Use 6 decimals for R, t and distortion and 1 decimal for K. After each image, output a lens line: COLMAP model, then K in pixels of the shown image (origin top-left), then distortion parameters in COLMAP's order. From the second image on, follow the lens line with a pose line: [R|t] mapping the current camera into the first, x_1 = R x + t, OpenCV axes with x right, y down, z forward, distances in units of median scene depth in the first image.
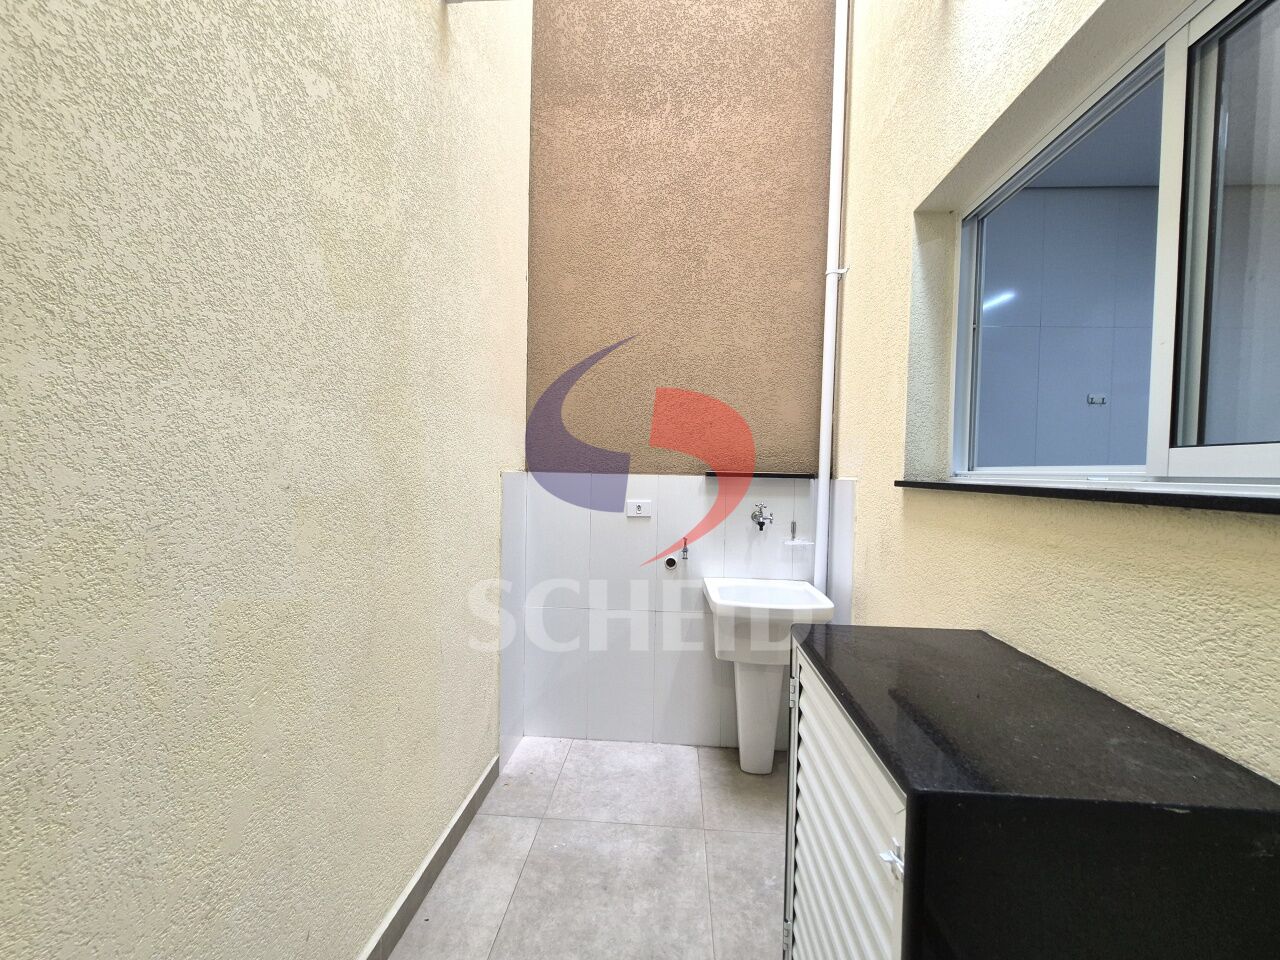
lens RADIAL K [[502.2, 0, 641.2], [0, 502.2, 483.2], [0, 0, 1]] dist [0.003411, 0.001917]
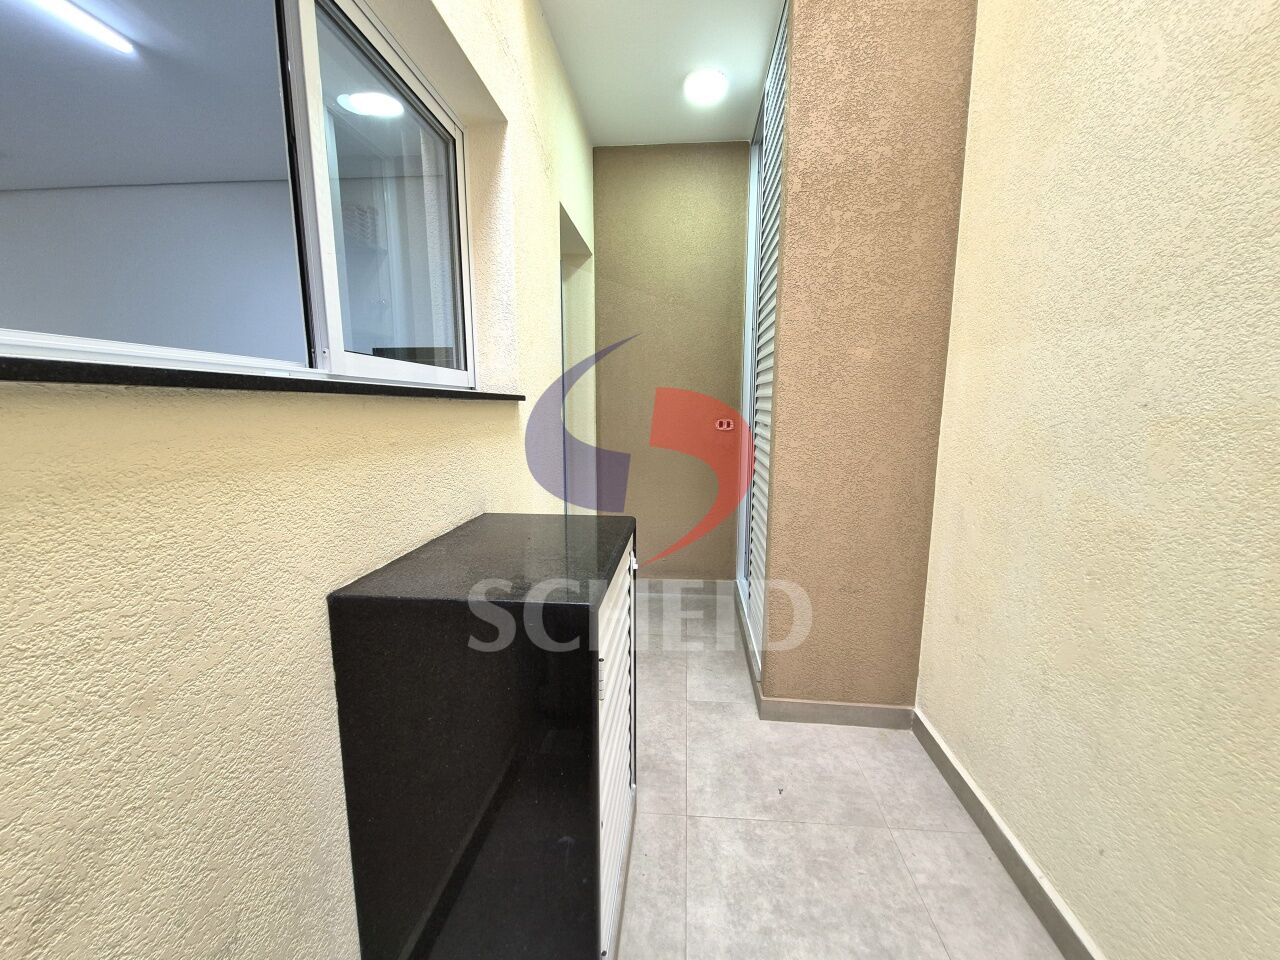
lens RADIAL K [[502.2, 0, 639.9], [0, 502.2, 480.5], [0, 0, 1]] dist [0.003411, 0.001917]
pose [[-0.999500, -0.027295, 0.015979, 0.291811], [-0.024143, 0.984798, 0.172016, 0.008000], [-0.020432, 0.171544, -0.984965, 2.025460]]
